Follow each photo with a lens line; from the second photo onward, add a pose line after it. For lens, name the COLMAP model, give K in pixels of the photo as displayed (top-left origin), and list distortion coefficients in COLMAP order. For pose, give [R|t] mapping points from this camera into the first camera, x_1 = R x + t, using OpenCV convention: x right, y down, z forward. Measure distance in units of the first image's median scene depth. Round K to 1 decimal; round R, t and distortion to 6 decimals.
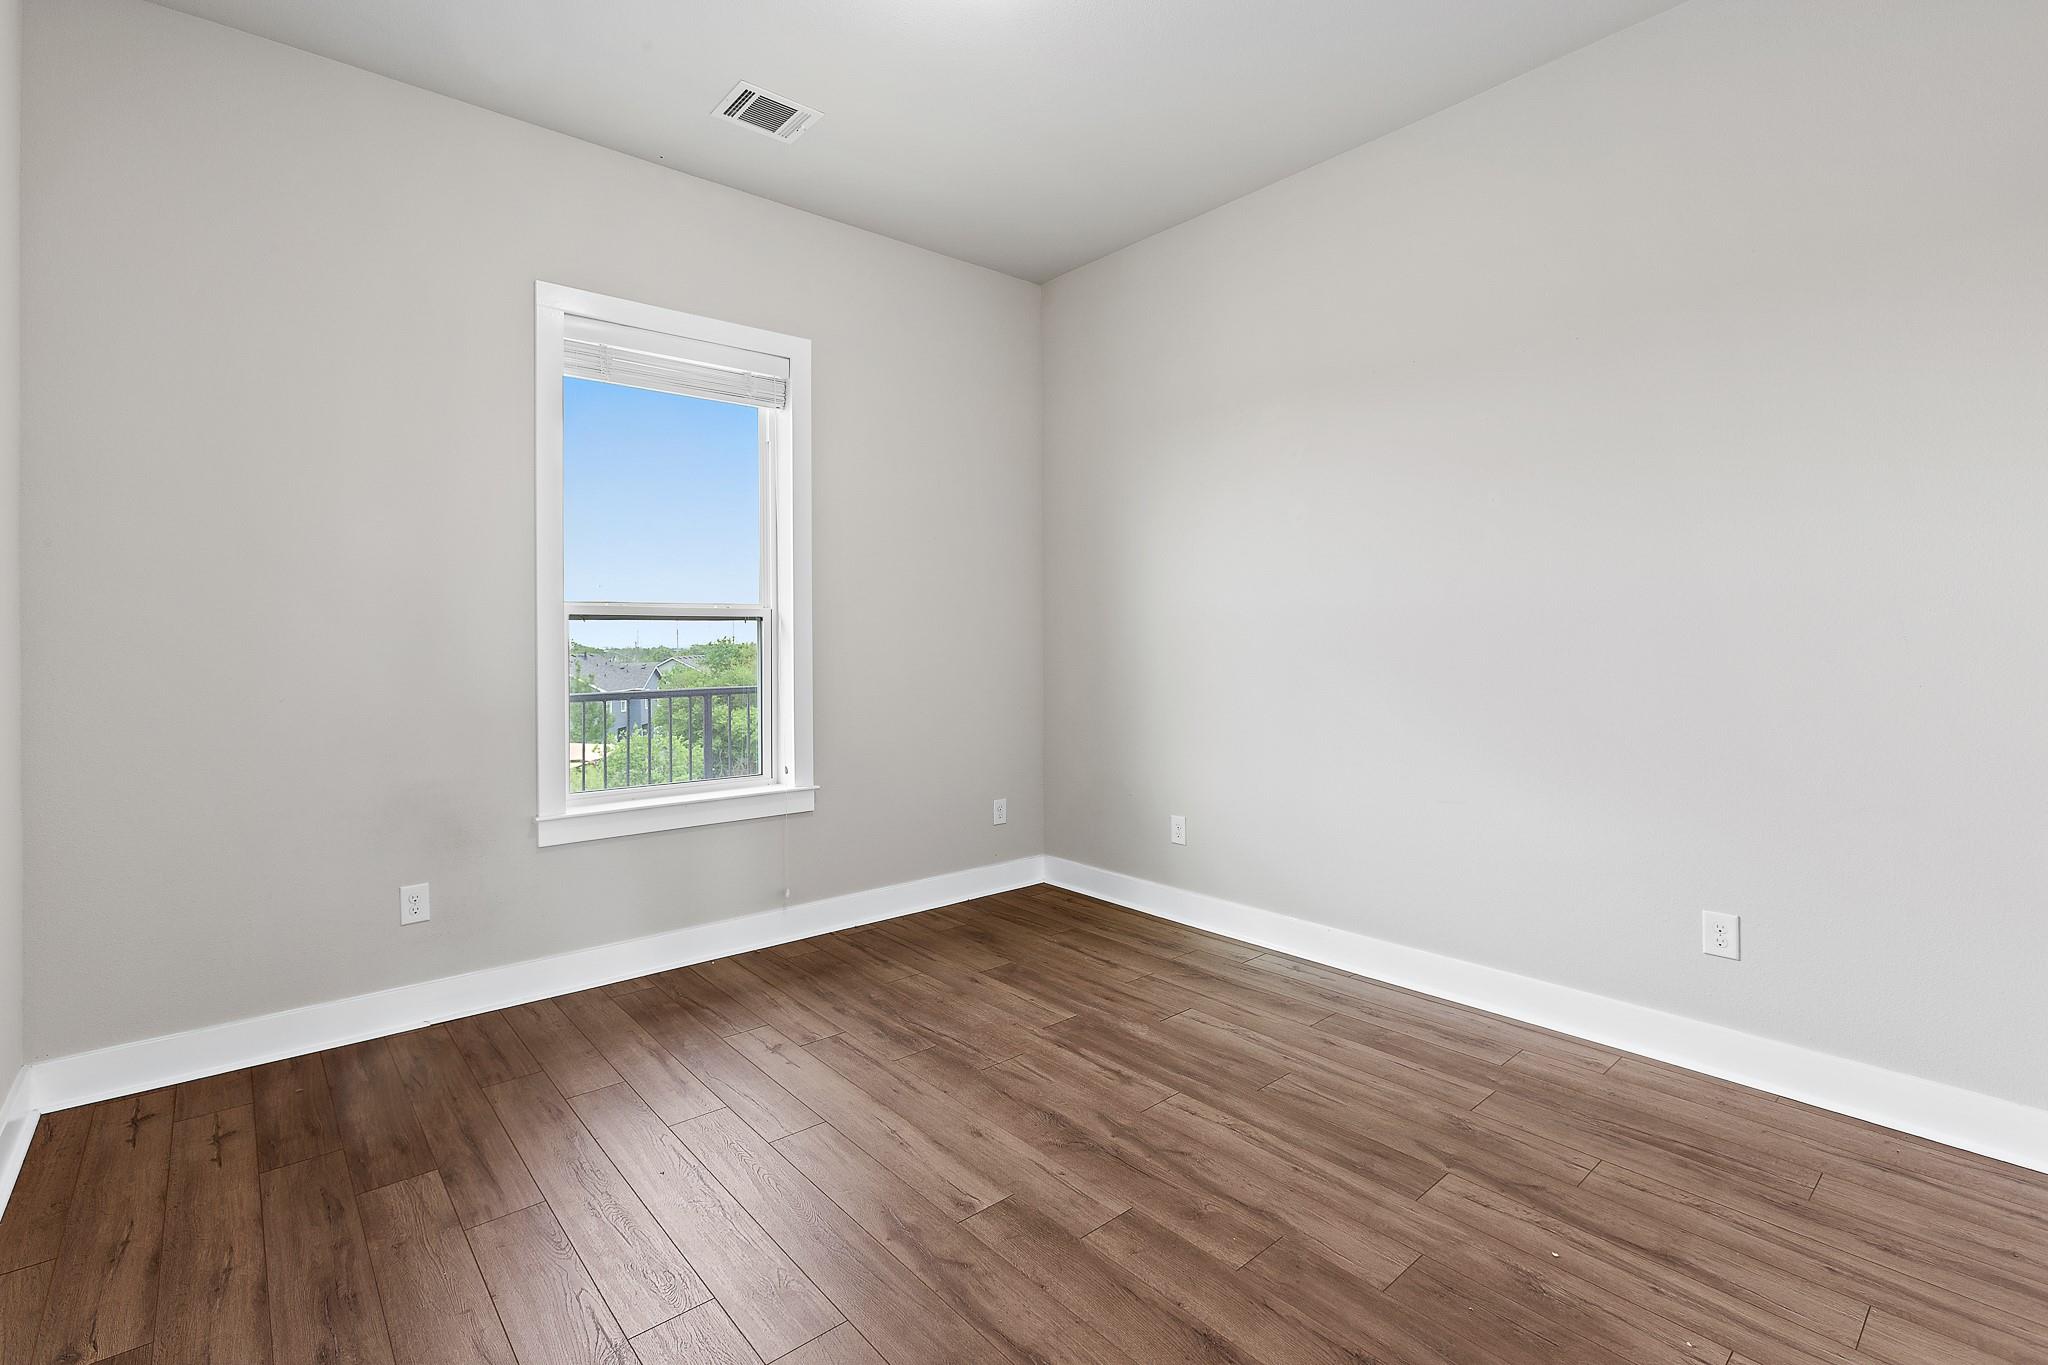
lens RADIAL K [[938.8, 0, 1026.2], [0, 938.8, 655.3], [0, 0, 1]] dist [0.000072, 0.000493]
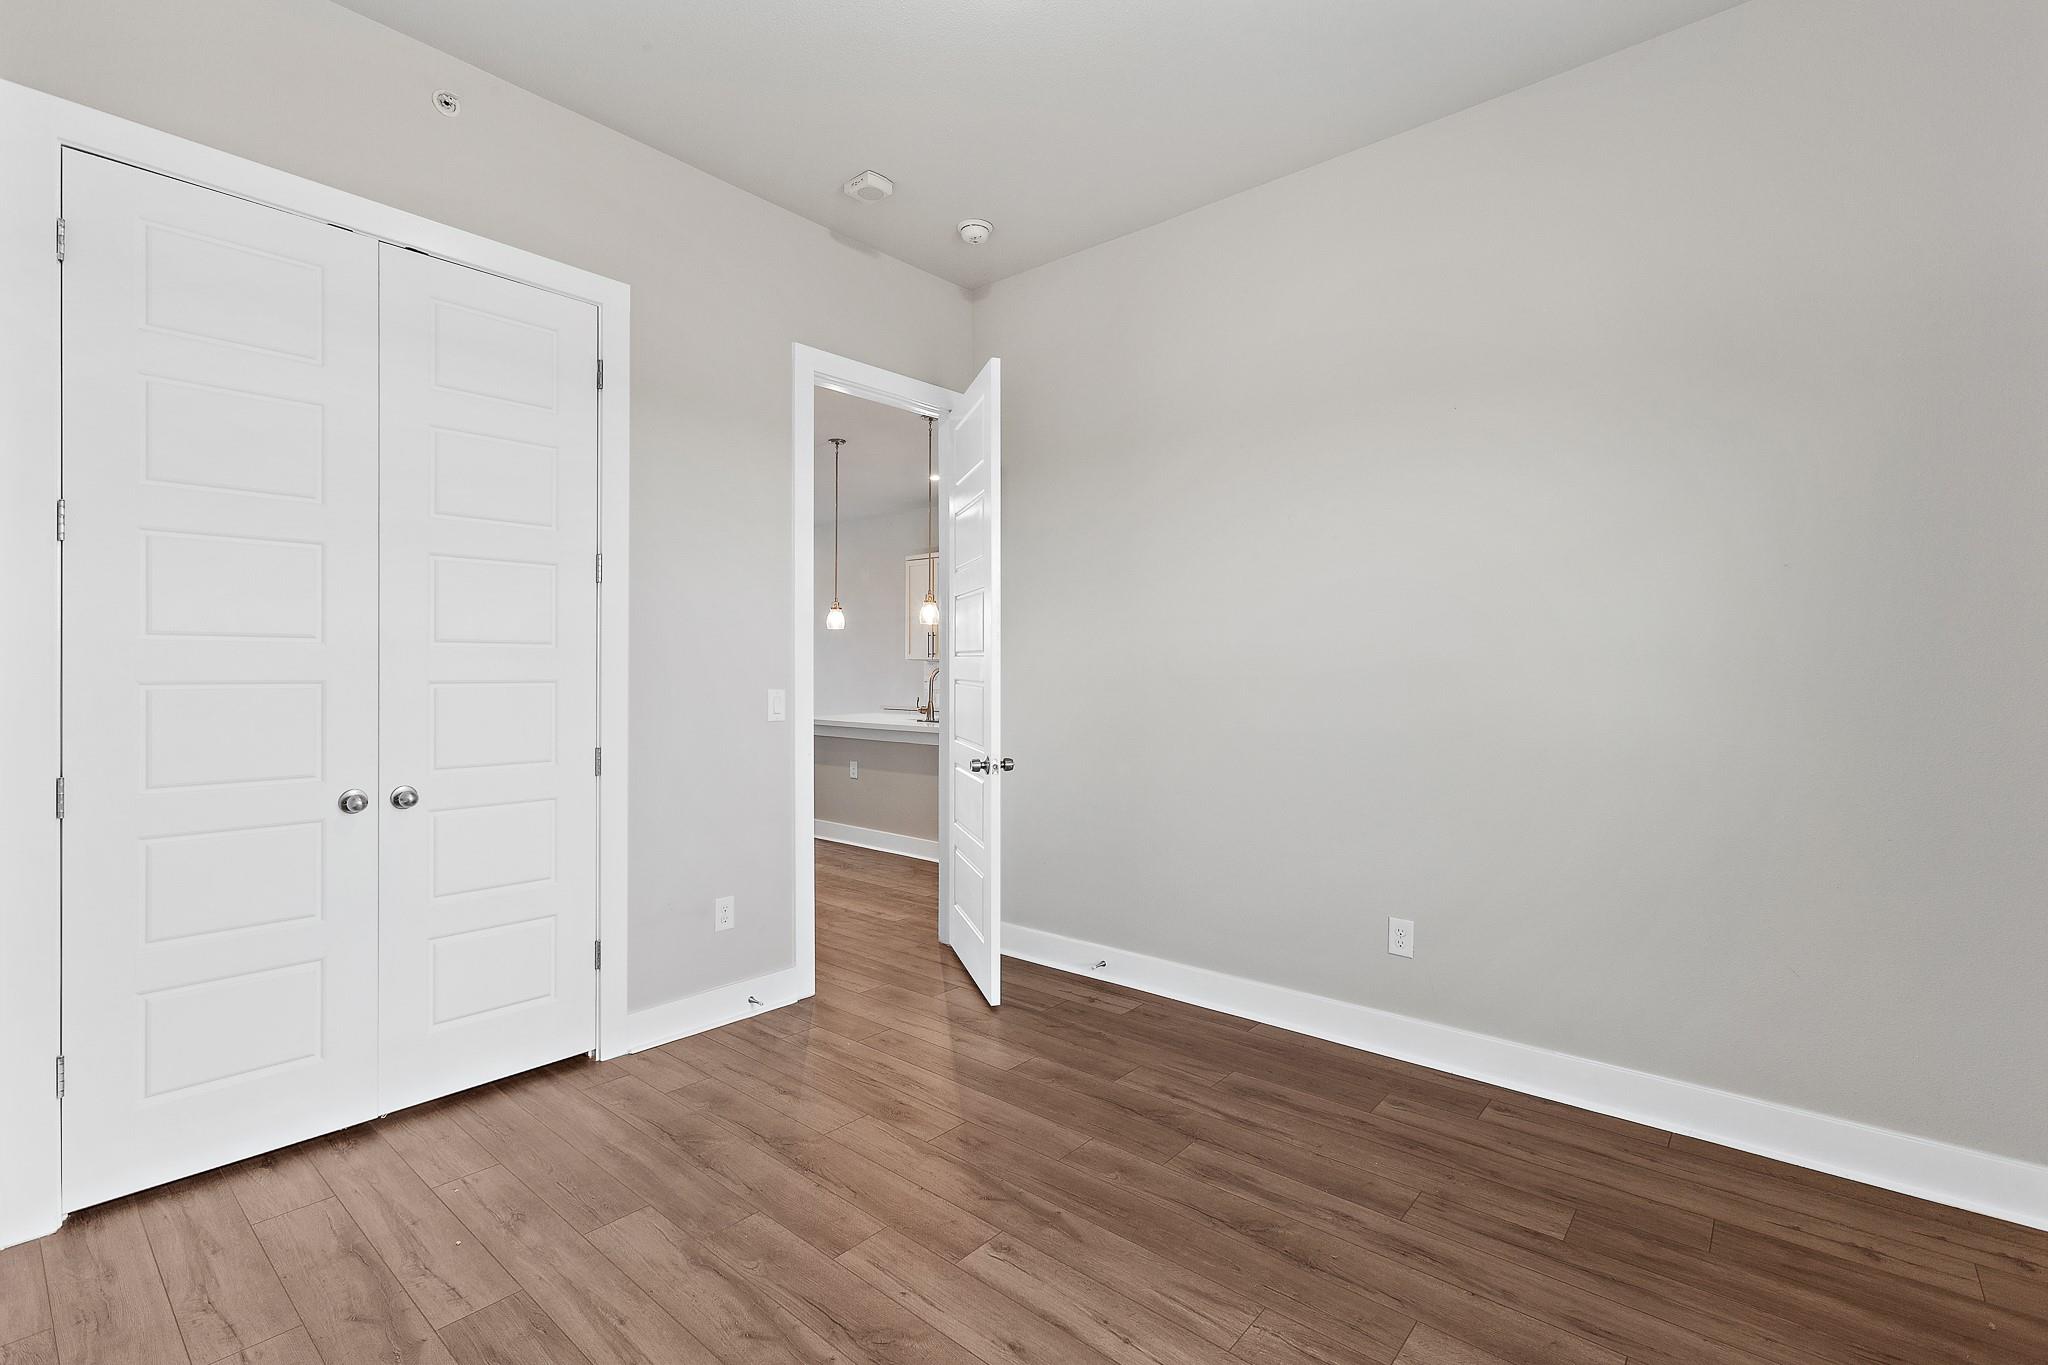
lens RADIAL K [[938.6, 0, 1013.6], [0, 938.6, 661.5], [0, 0, 1]] dist [-0.000142, 0.009333]
pose [[-0.990401, 0.002399, -0.138200, 0.059676], [0.001928, 0.999992, 0.003543, -0.046966], [0.138207, 0.003242, -0.990398, 1.984825]]
